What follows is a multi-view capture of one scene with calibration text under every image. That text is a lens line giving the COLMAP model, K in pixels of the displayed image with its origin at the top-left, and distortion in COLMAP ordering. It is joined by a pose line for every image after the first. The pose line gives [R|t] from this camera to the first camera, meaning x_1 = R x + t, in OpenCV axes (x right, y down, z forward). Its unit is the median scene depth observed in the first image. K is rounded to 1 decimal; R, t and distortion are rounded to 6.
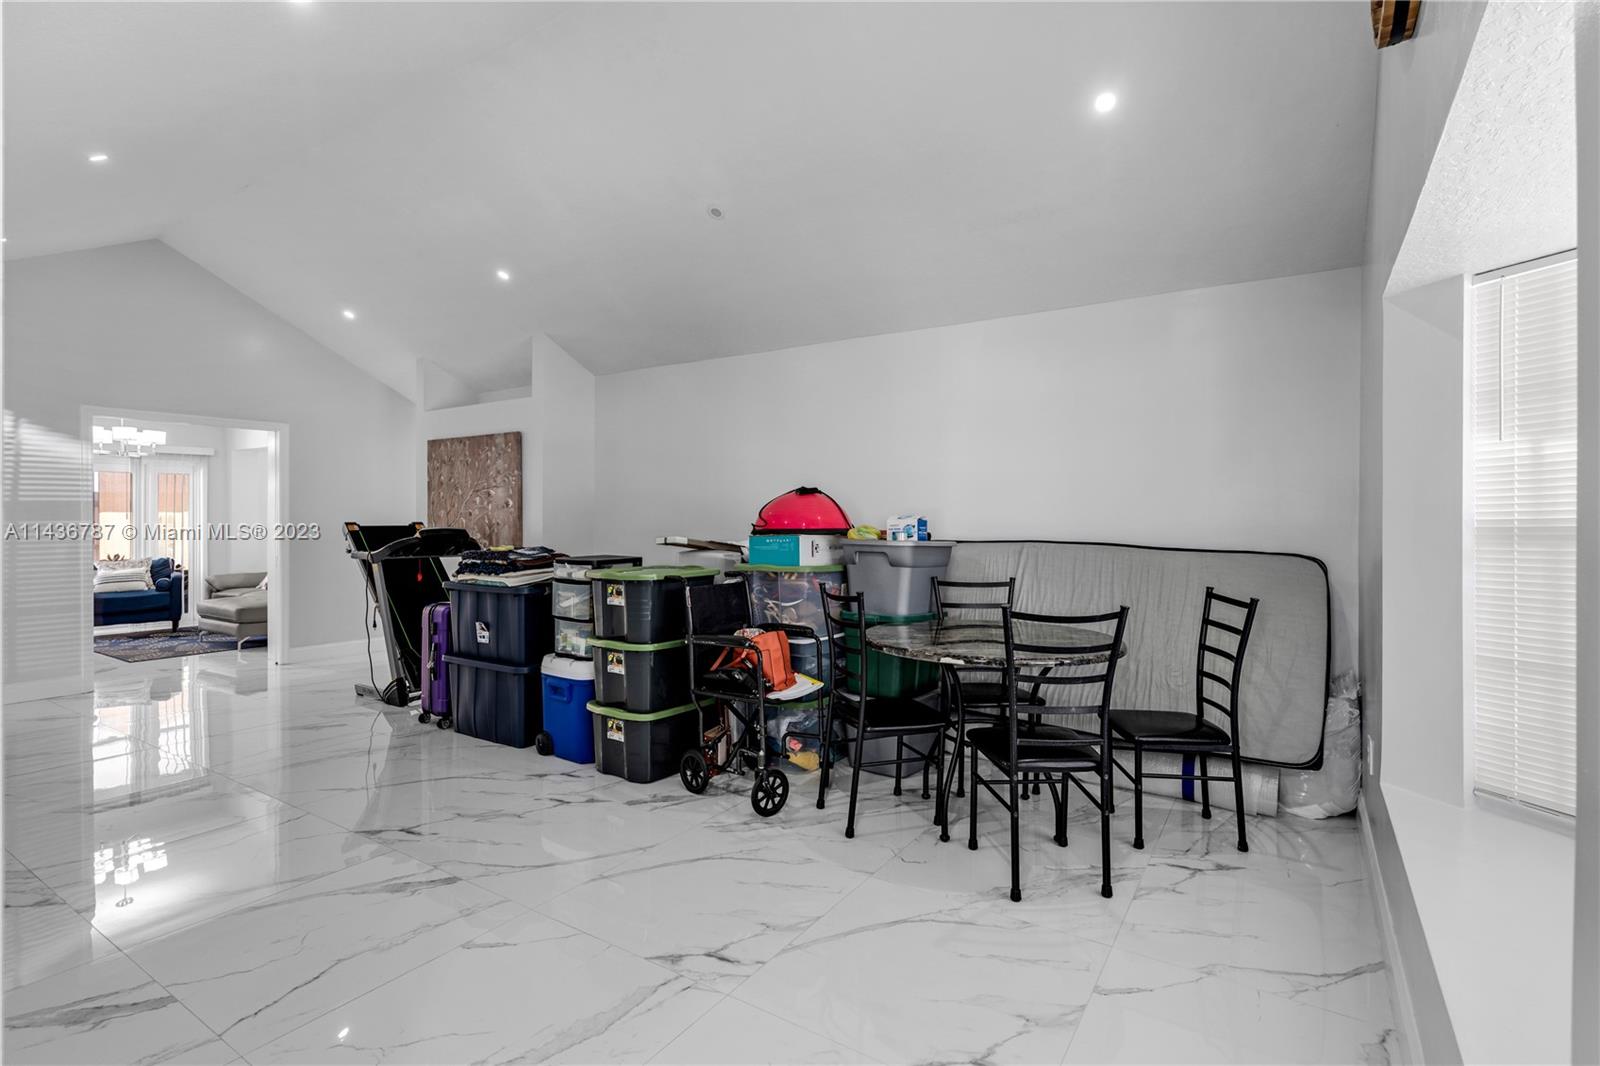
lens RADIAL K [[758.6, 0, 801.7], [0, 758.6, 523.6], [0, 0, 1]] dist [0.006234, -0.001925]
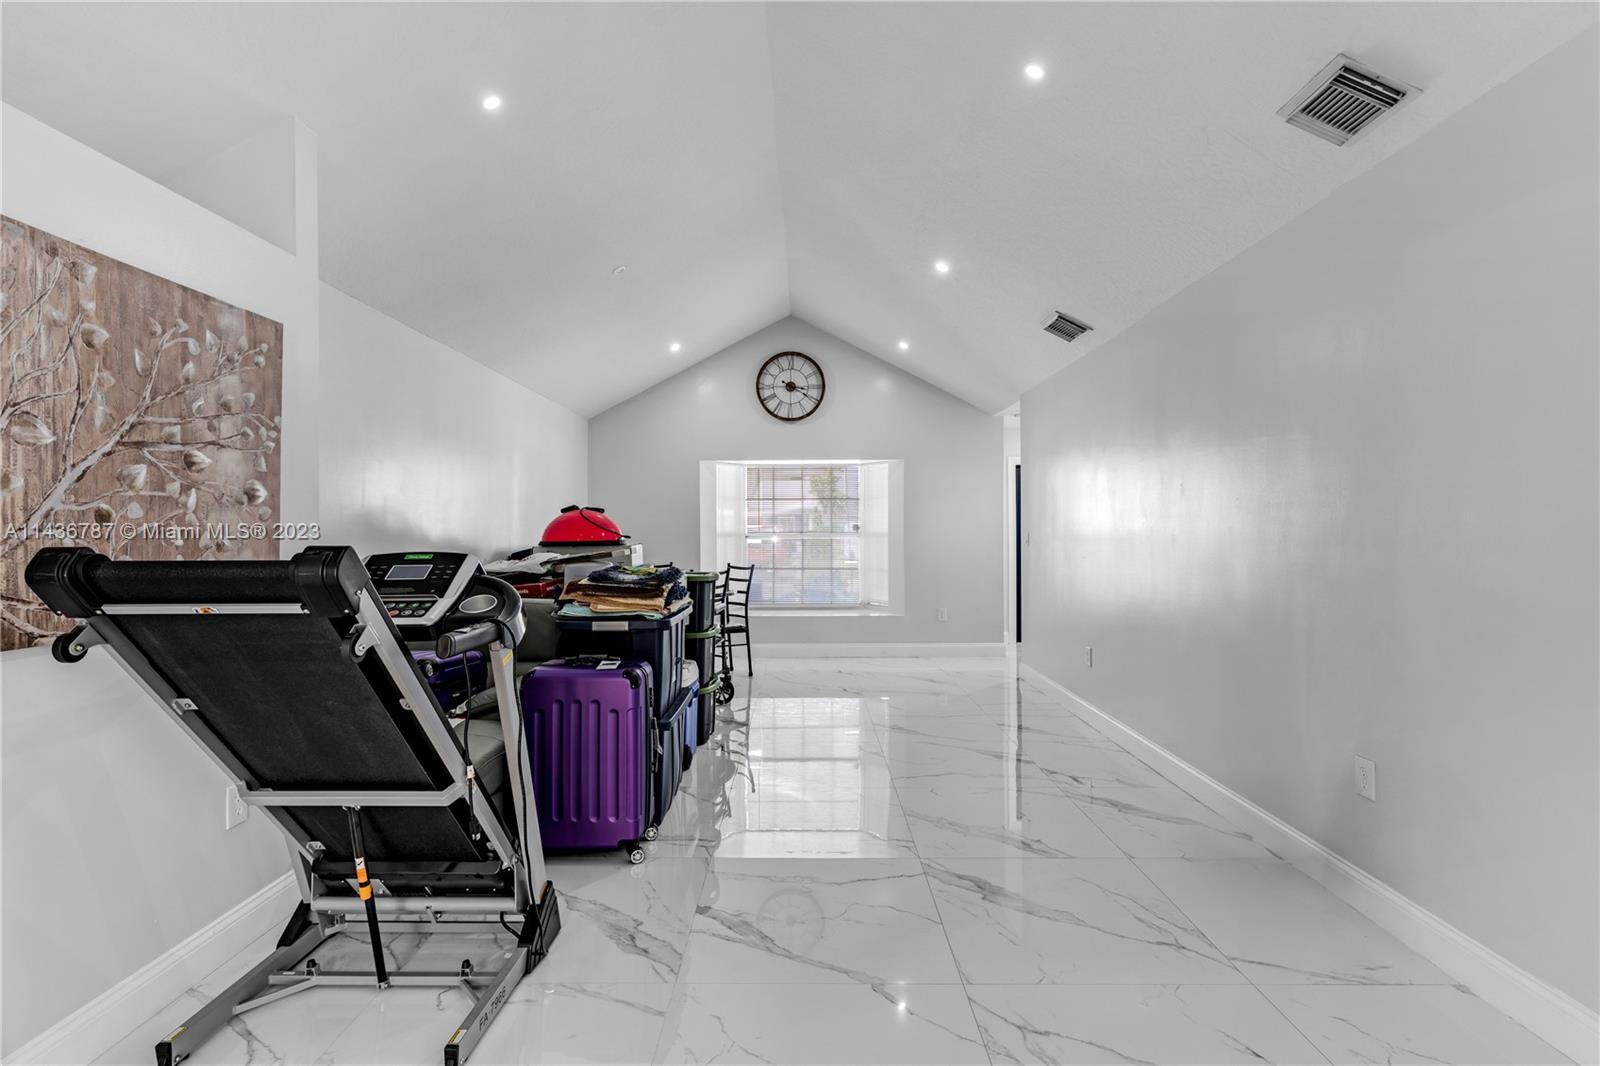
lens RADIAL K [[758.6, 0, 791.2], [0, 758.6, 520.2], [0, 0, 1]] dist [0.006234, -0.001925]
pose [[-0.530673, 0.015768, 0.847430, -0.877216], [0.006834, 0.999874, -0.014325, -0.005083], [-0.847549, -0.001811, -0.530714, 0.979144]]
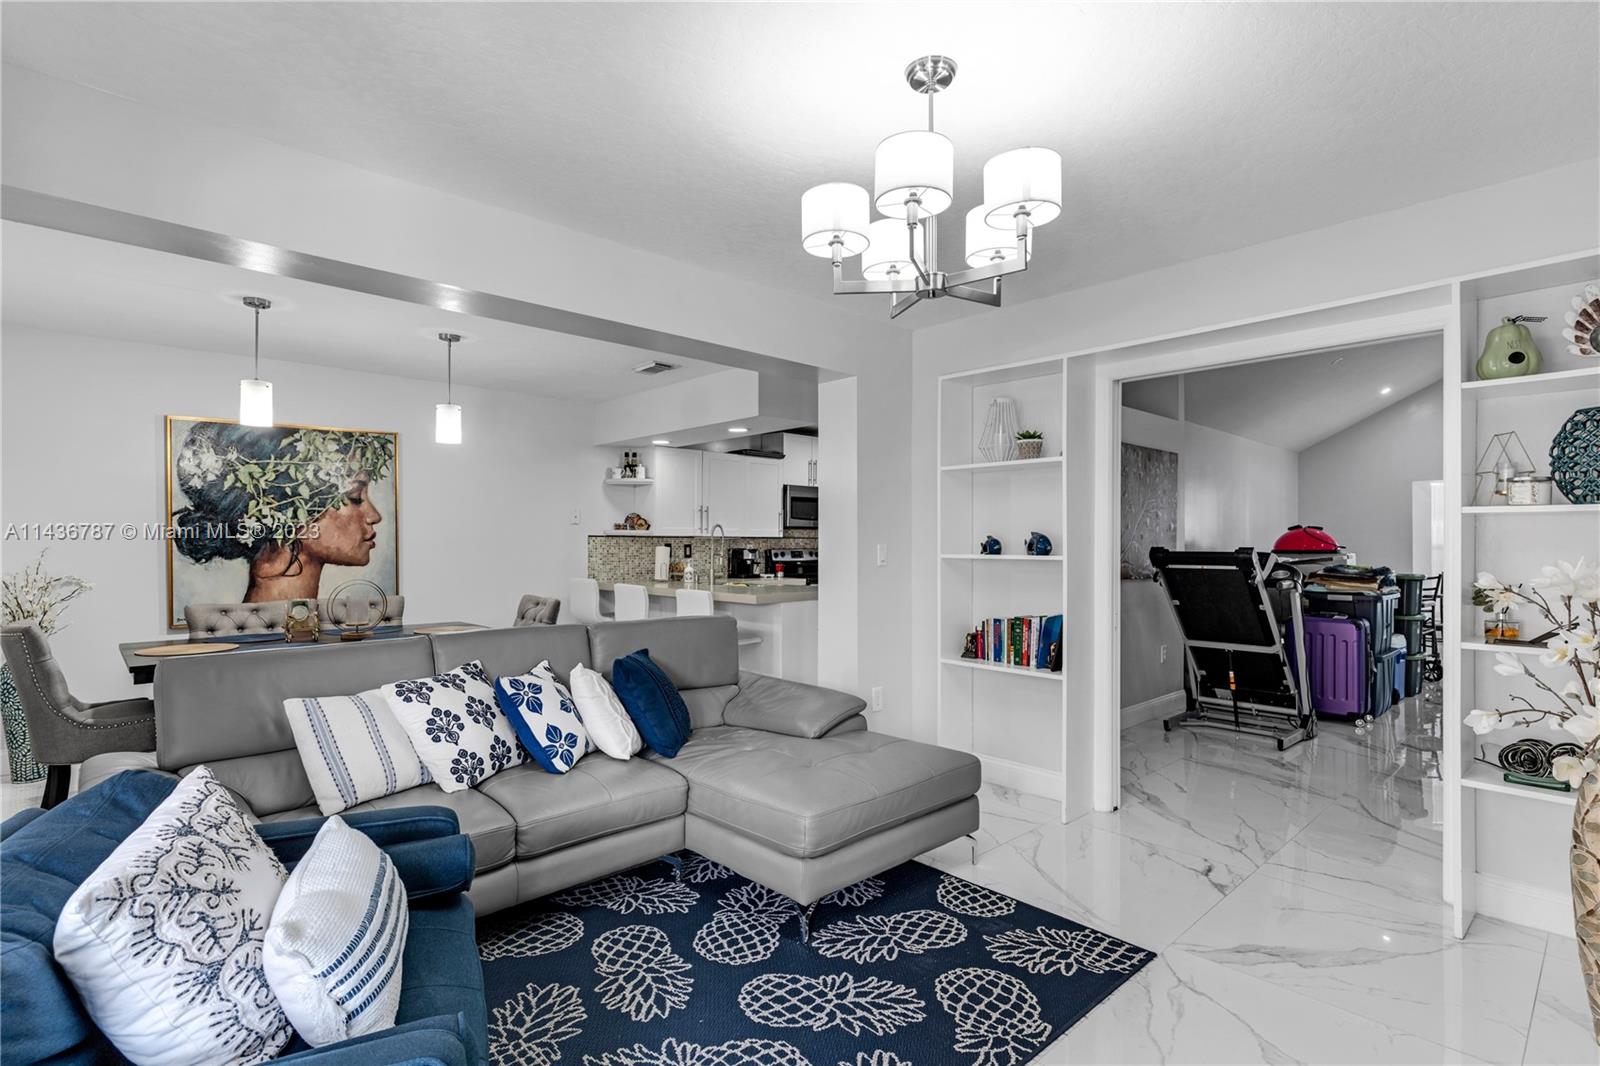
lens RADIAL K [[758.6, 0, 801.4], [0, 758.6, 541.7], [0, 0, 1]] dist [0.006234, -0.001925]
pose [[0.242511, 0.002476, 0.970145, -1.430922], [-0.001240, 0.999997, -0.002242, -0.004820], [-0.970148, -0.000659, 0.242513, 1.222135]]
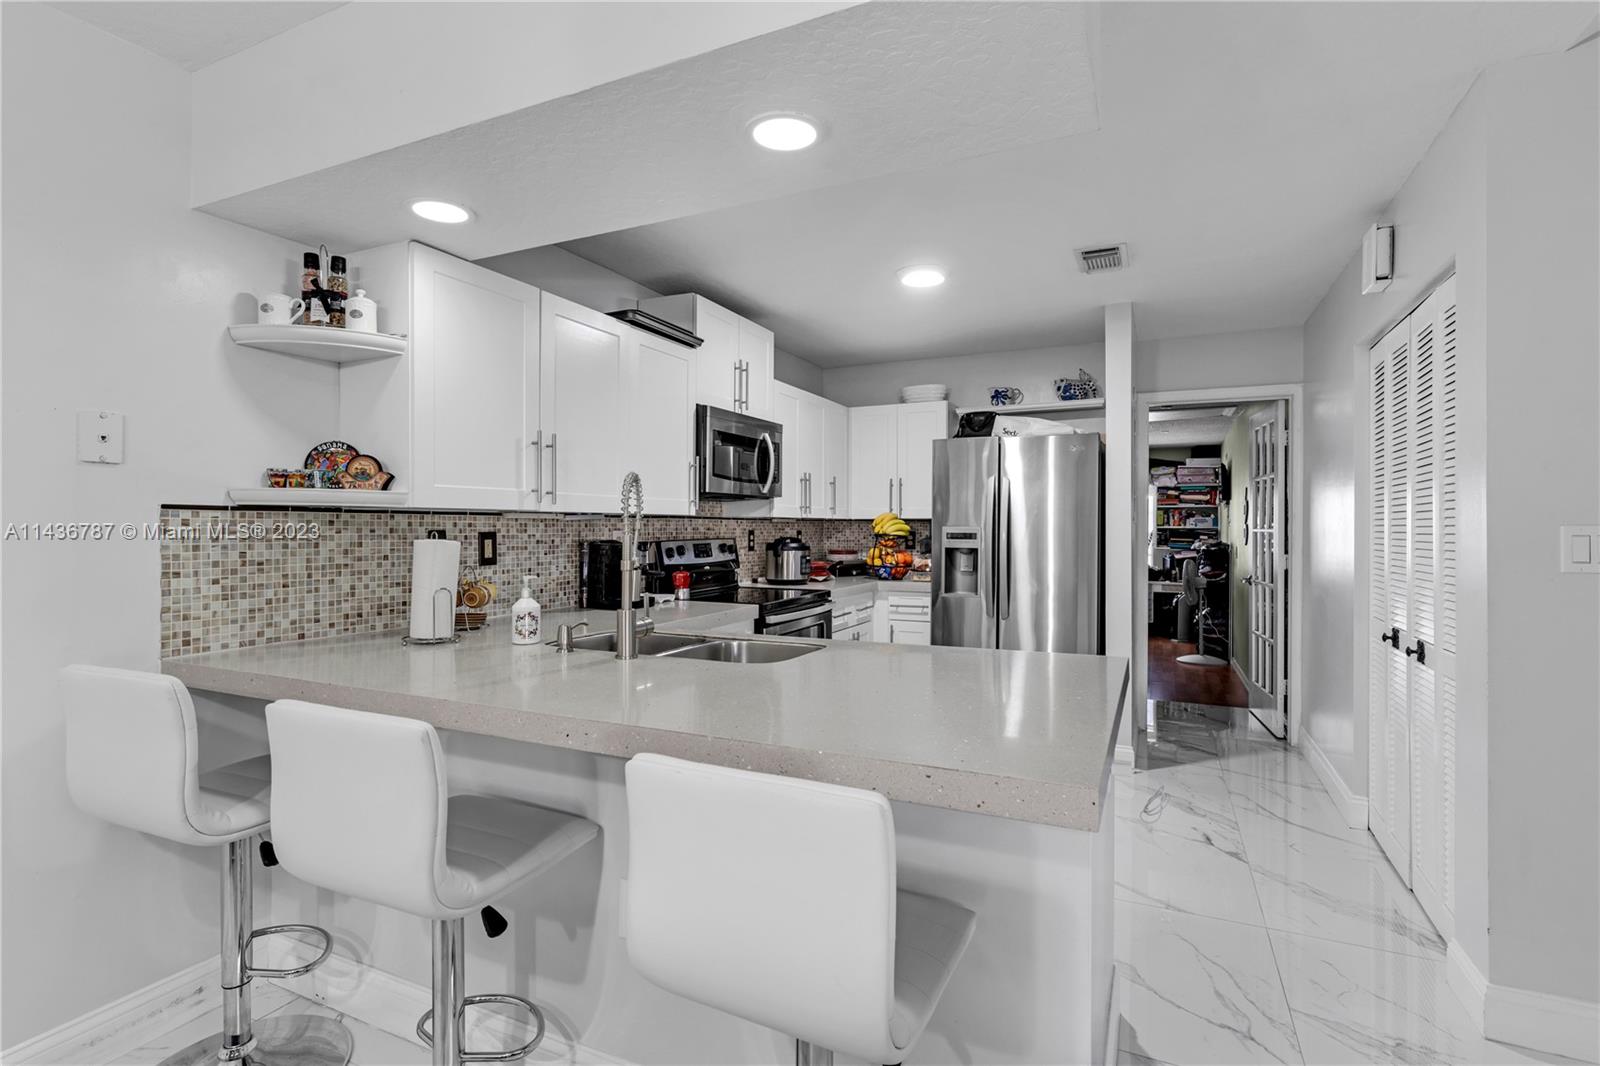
lens RADIAL K [[758.6, 0, 796.8], [0, 758.6, 526.5], [0, 0, 1]] dist [0.006234, -0.001925]
pose [[-0.127760, -0.001724, 0.991804, -0.801883], [-0.000961, 0.999998, 0.001614, -0.007220], [-0.991805, -0.000747, -0.127761, 1.558147]]
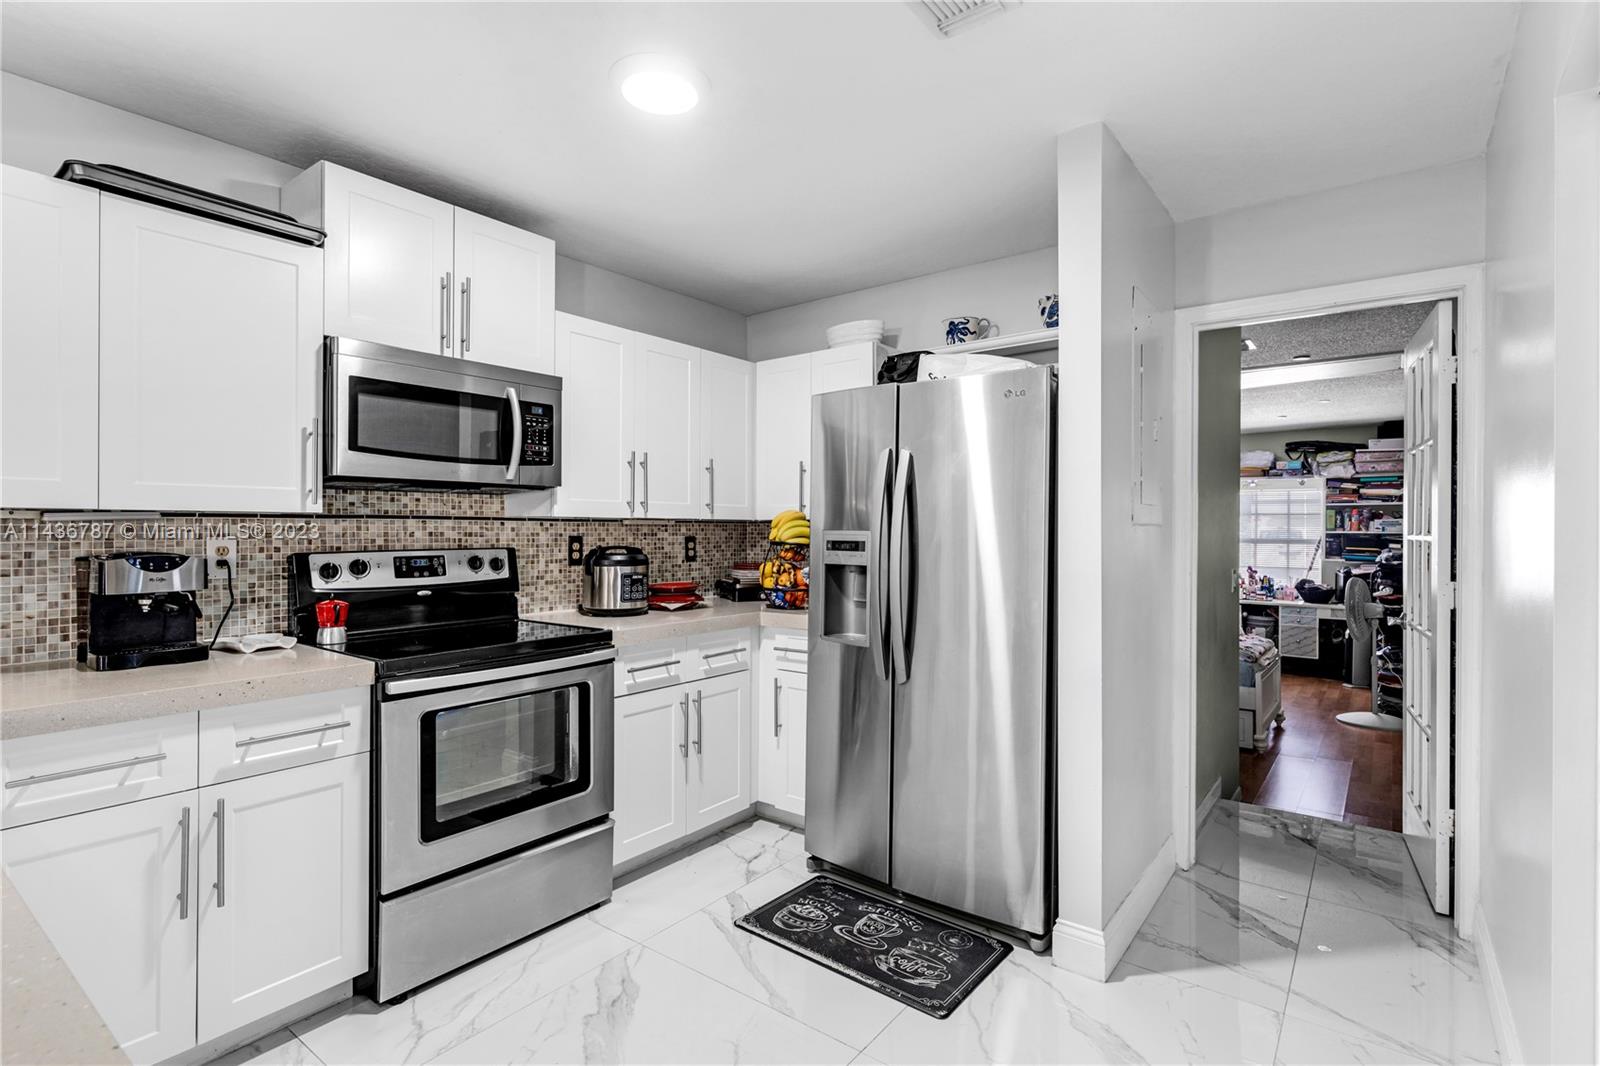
lens RADIAL K [[758.6, 0, 799.5], [0, 758.6, 533.5], [0, 0, 1]] dist [0.006234, -0.001925]
pose [[0.087599, -0.004243, 0.996147, -0.555396], [-0.000142, 0.999991, 0.004272, -0.006514], [-0.996156, -0.000516, 0.087598, 1.293920]]
